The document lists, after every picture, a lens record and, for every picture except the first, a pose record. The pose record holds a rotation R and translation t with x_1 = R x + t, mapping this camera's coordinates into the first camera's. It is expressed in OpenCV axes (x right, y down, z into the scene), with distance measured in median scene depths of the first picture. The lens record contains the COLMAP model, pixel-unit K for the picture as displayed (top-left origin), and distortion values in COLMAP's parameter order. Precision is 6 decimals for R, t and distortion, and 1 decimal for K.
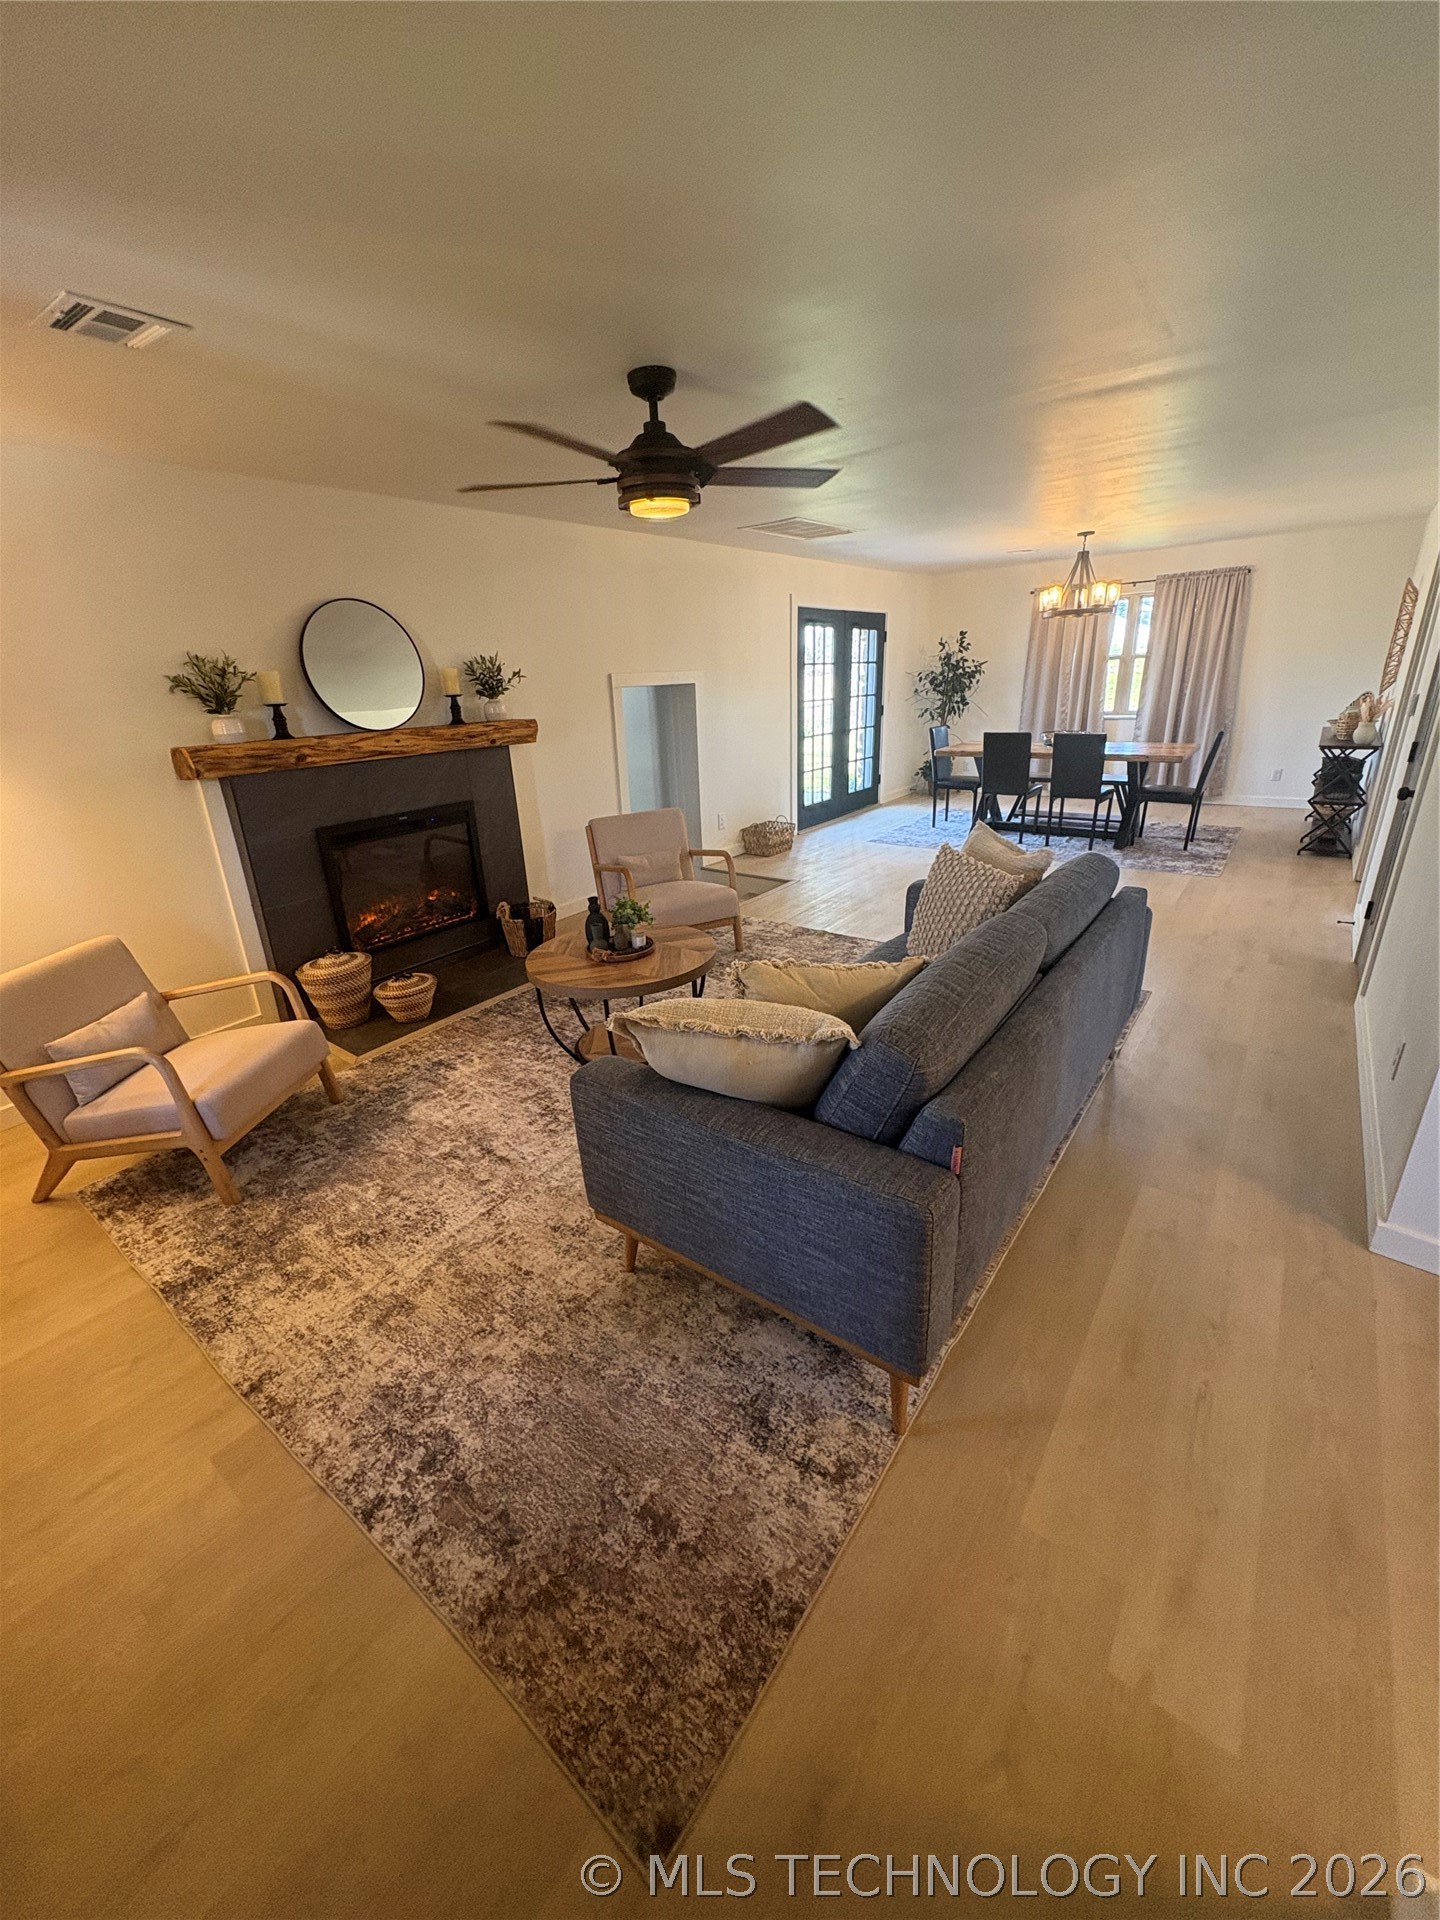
lens RADIAL K [[751.1, 0, 723.9], [0, 751.1, 953.7], [0, 0, 1]] dist [-0.003101, -0.000150]
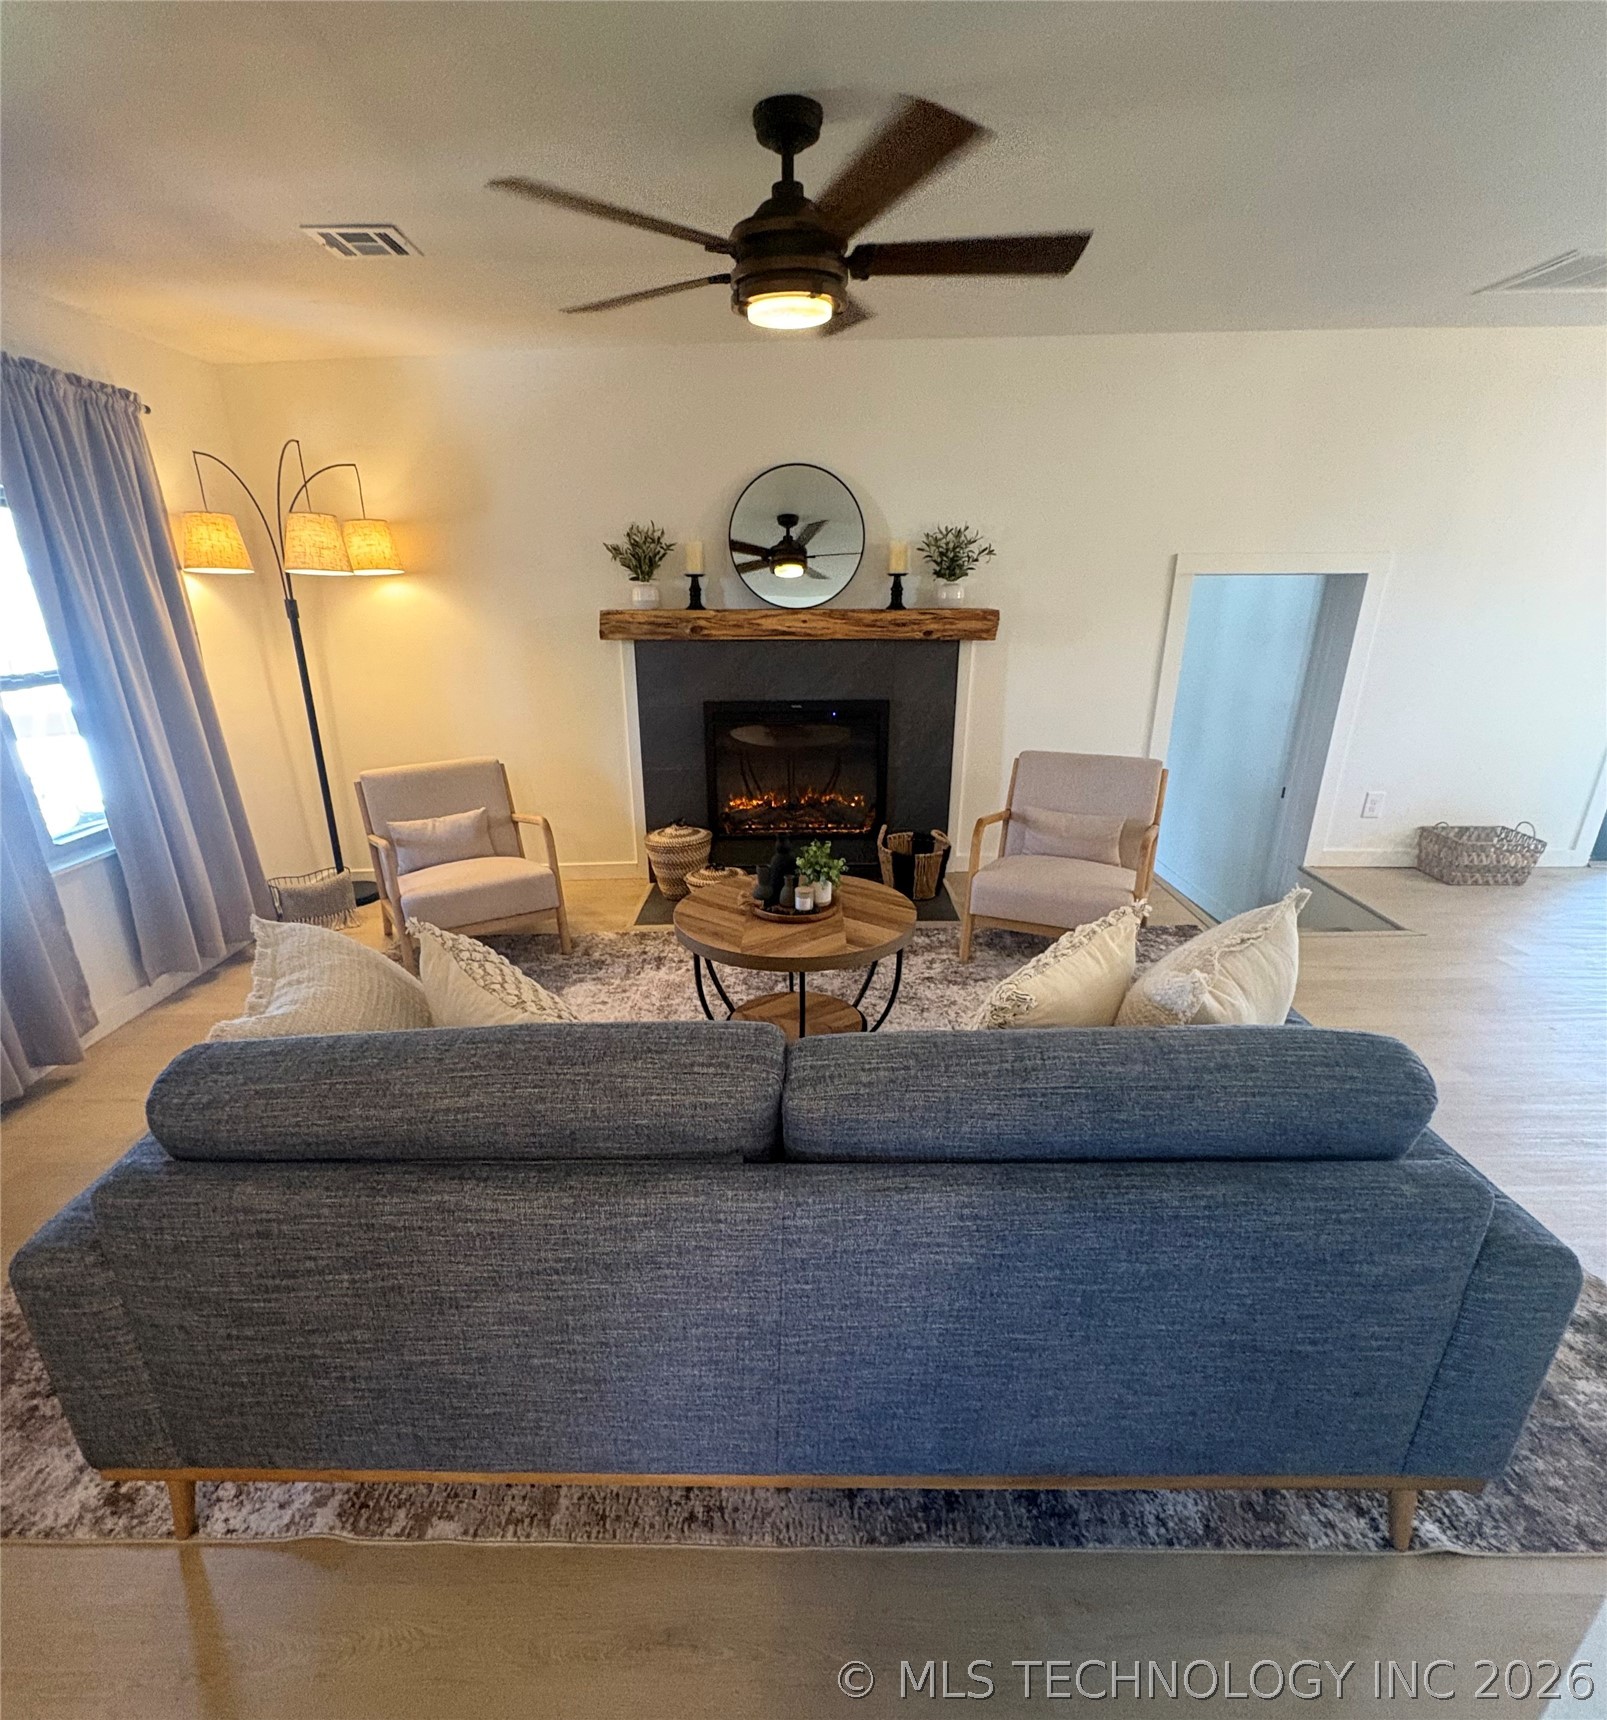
lens RADIAL K [[870.3, 0, 789.3], [0, 870.3, 912.4], [0, 0, 1]] dist [-0.002188, 0.000569]
pose [[0.599098, 0.325600, -0.731482, 0.484229], [-0.297335, 0.938724, 0.174326, -0.143947], [0.743421, 0.113057, 0.659199, 0.363500]]
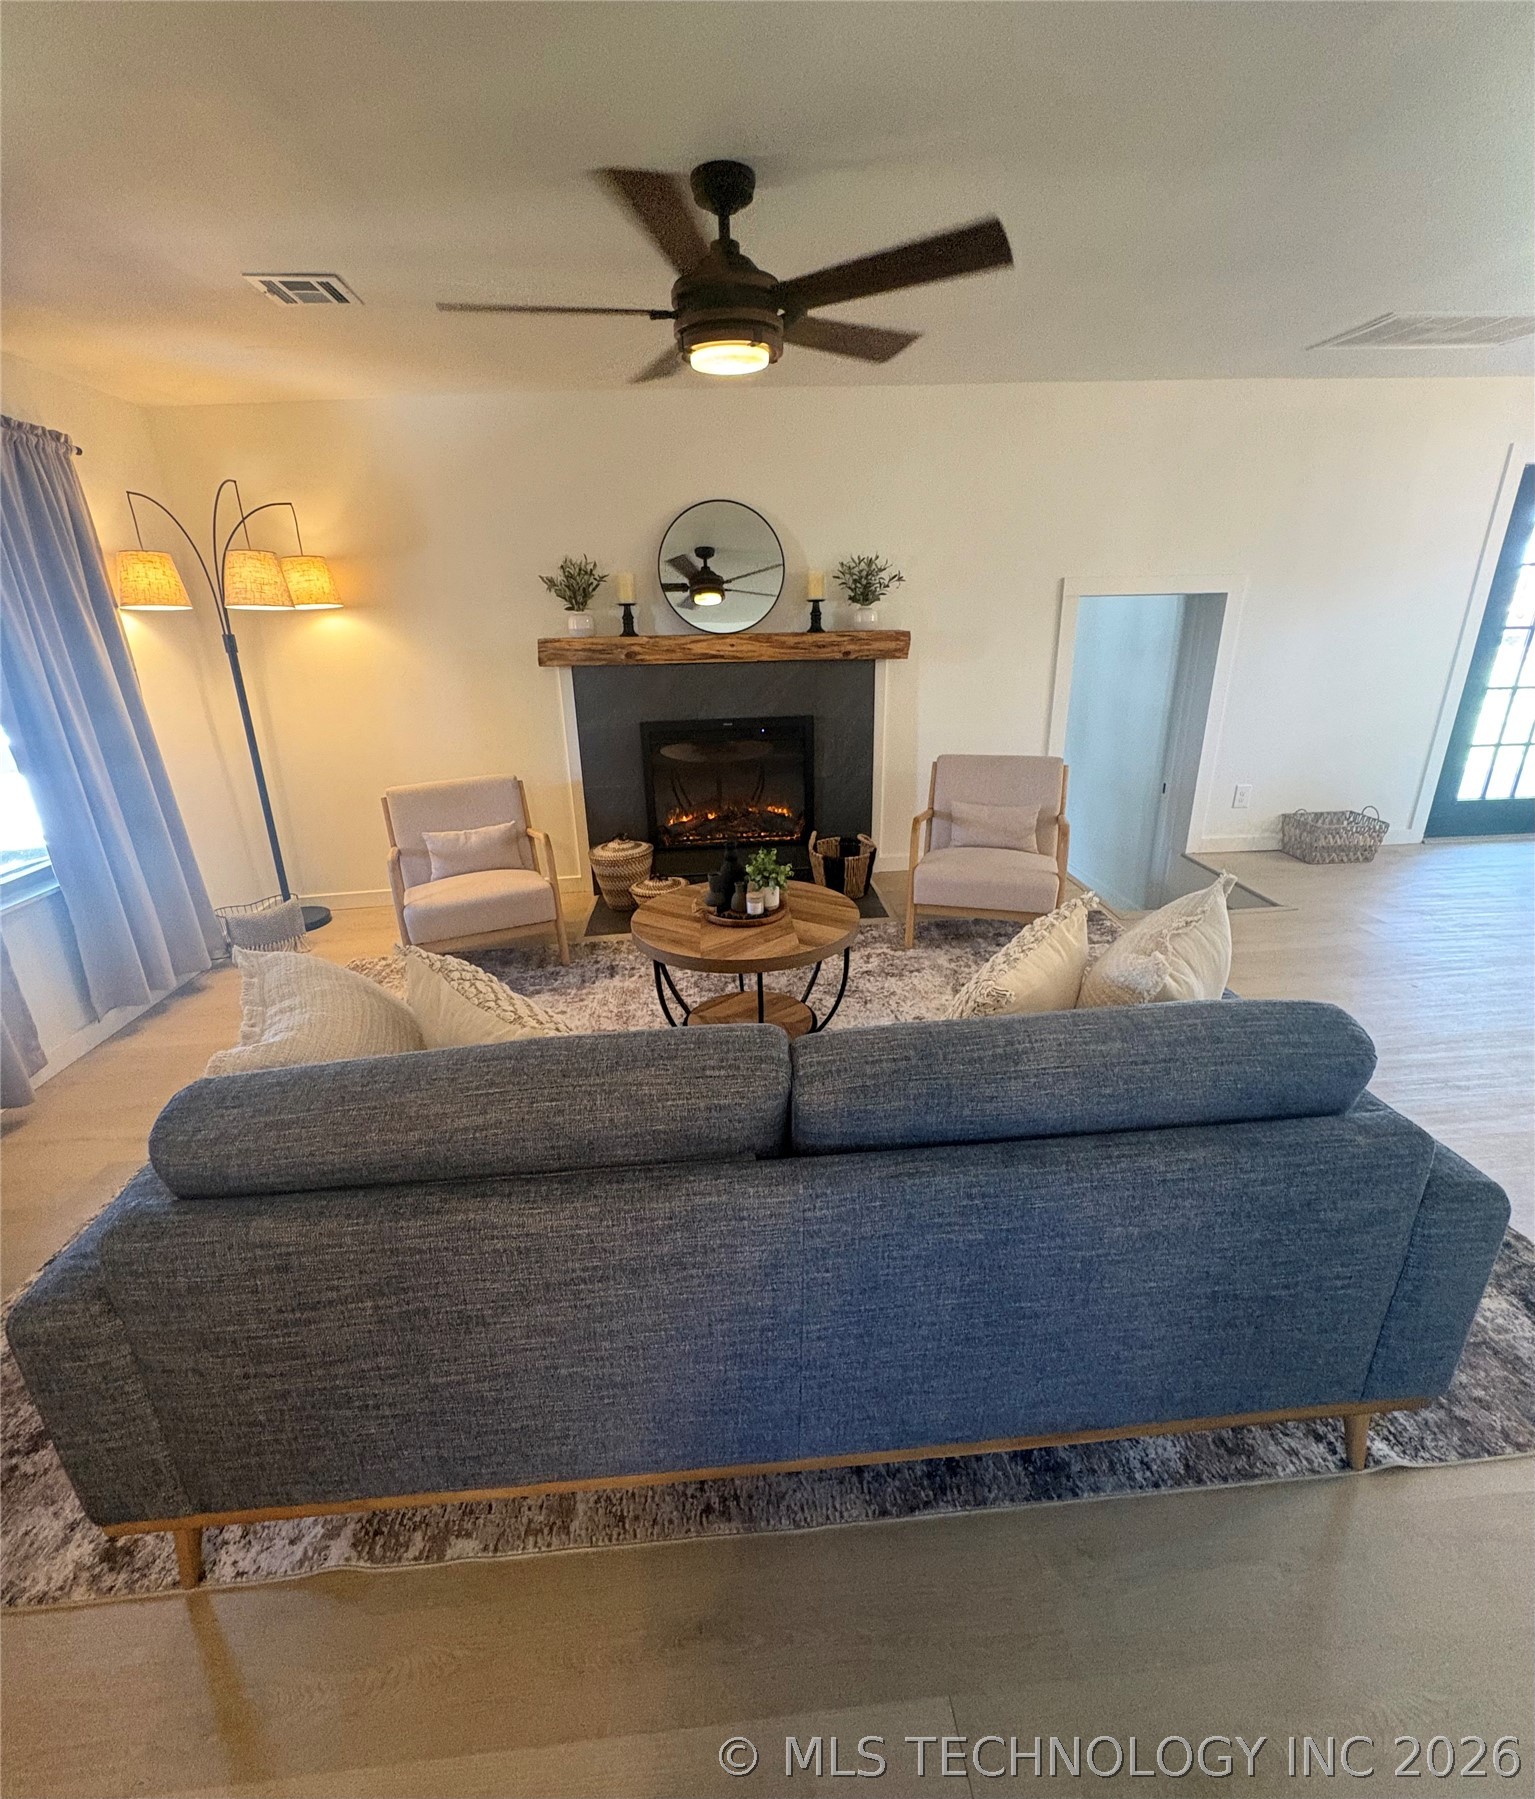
lens RADIAL K [[812.1, 0, 772.6], [0, 812.1, 896.0], [0, 0, 1]] dist [-0.002451, 0.000825]
pose [[0.671509, 0.278711, -0.686582, 0.457291], [-0.264826, 0.955640, 0.128920, -0.134141], [0.692057, 0.095254, 0.715531, 0.342638]]
